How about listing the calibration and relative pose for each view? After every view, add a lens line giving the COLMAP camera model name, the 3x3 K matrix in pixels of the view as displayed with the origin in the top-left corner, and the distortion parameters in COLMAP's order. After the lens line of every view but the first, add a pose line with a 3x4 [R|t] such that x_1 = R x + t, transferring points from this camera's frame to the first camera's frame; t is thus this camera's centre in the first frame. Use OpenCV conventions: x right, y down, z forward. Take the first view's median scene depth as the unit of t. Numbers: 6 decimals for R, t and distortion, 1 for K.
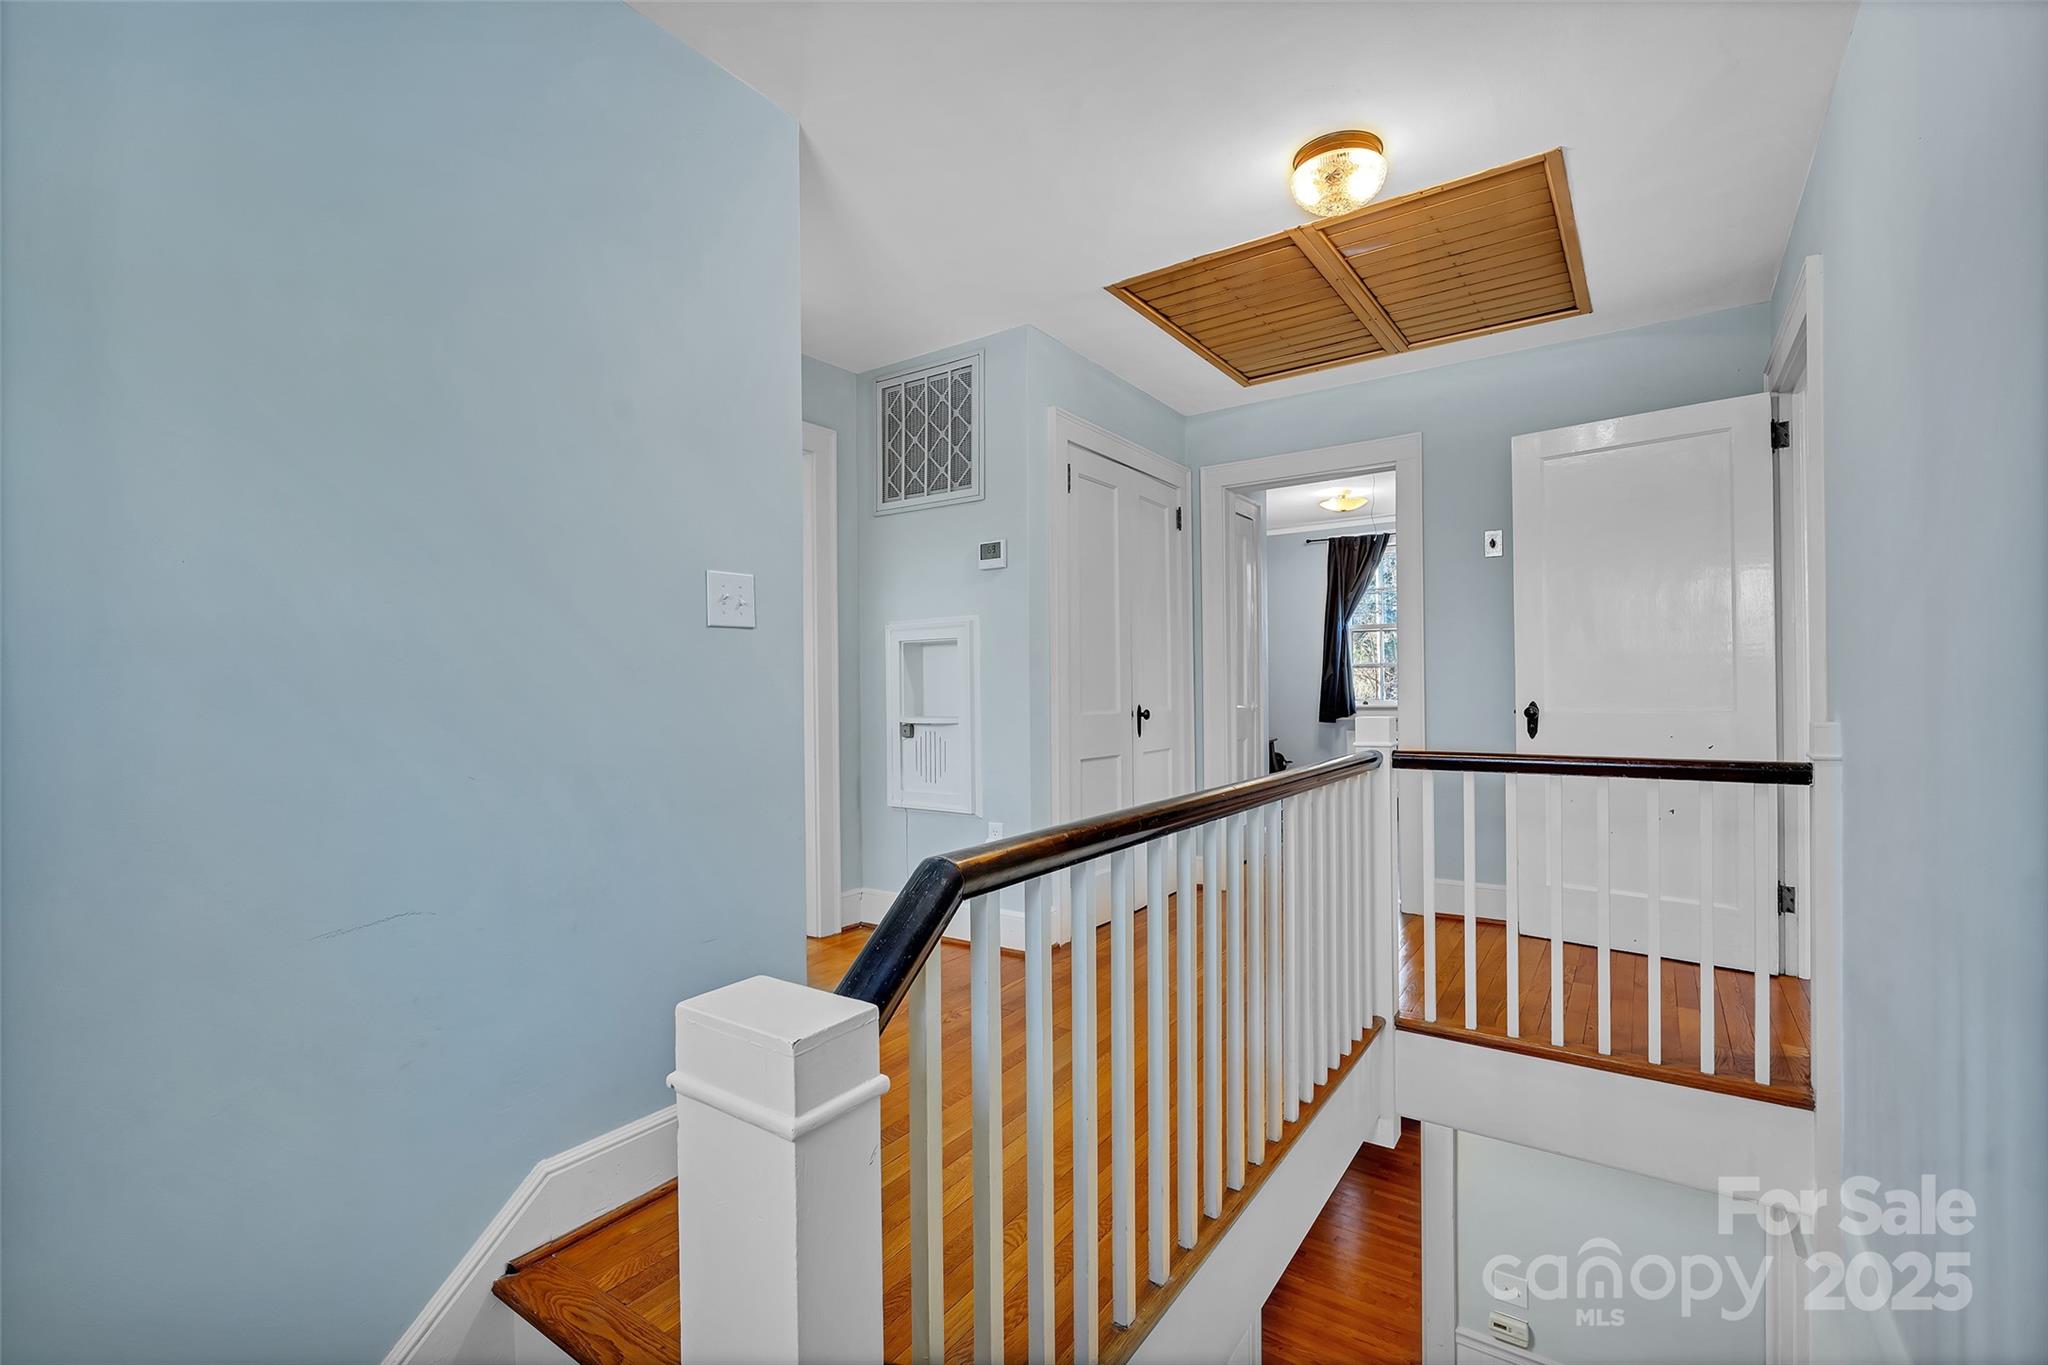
lens RADIAL K [[893.0, 0, 1023.1], [0, 893.0, 682.1], [0, 0, 1]] dist [0.000243, 0.000006]
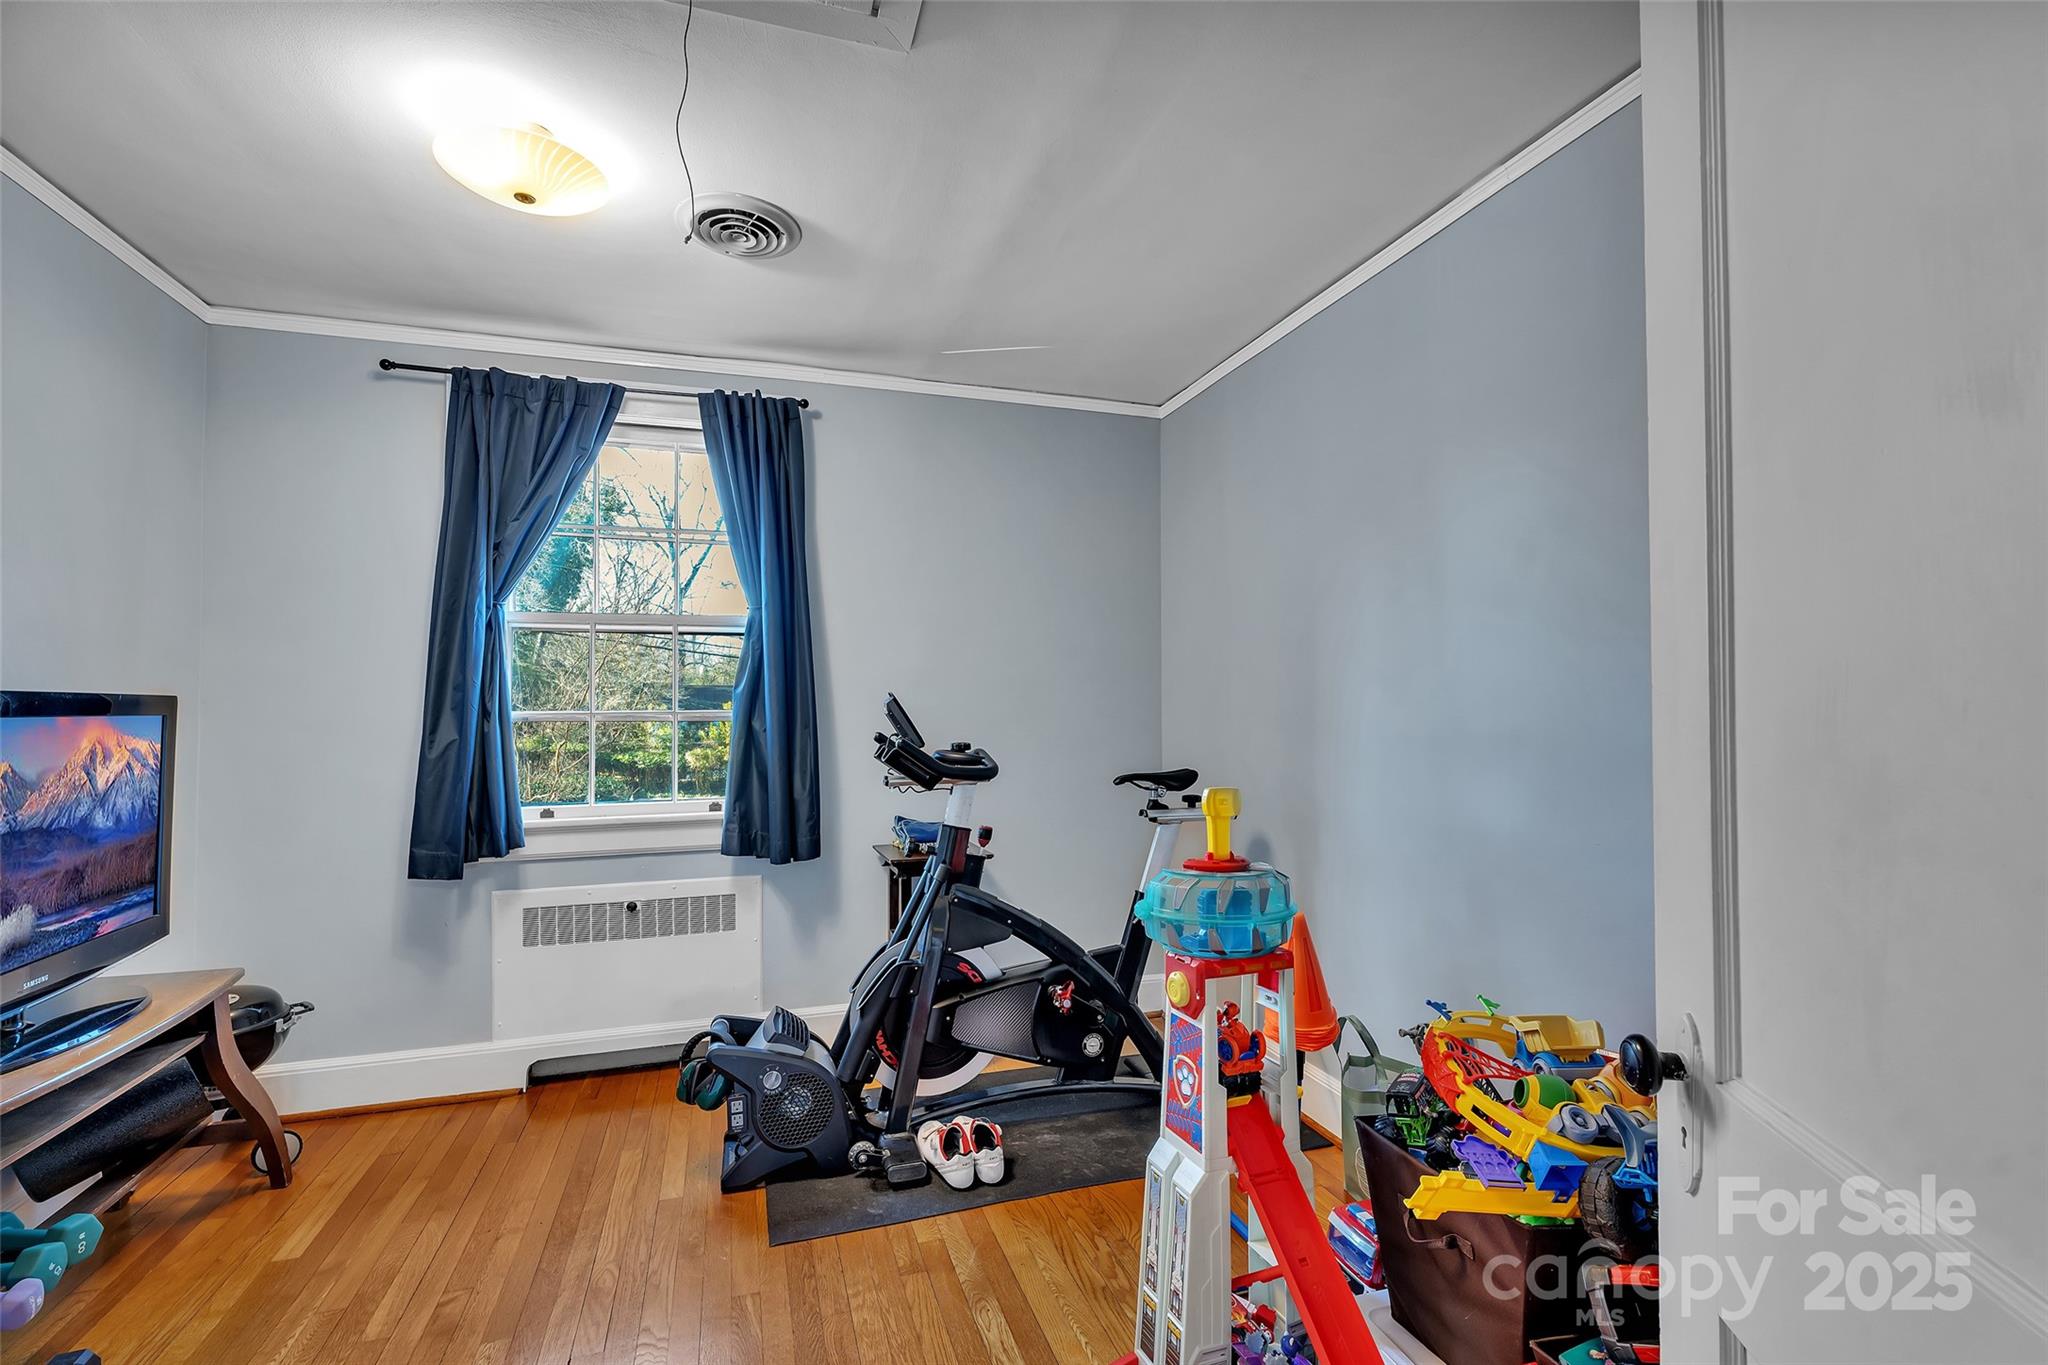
lens RADIAL K [[842.1, 0, 1015.3], [0, 842.1, 682.9], [0, 0, 1]] dist [-0.003113, -0.000090]
pose [[0.609113, 0.023152, 0.792746, 0.216409], [-0.004412, 0.999657, -0.025805, -0.024436], [-0.793071, 0.012221, 0.609006, 0.618253]]
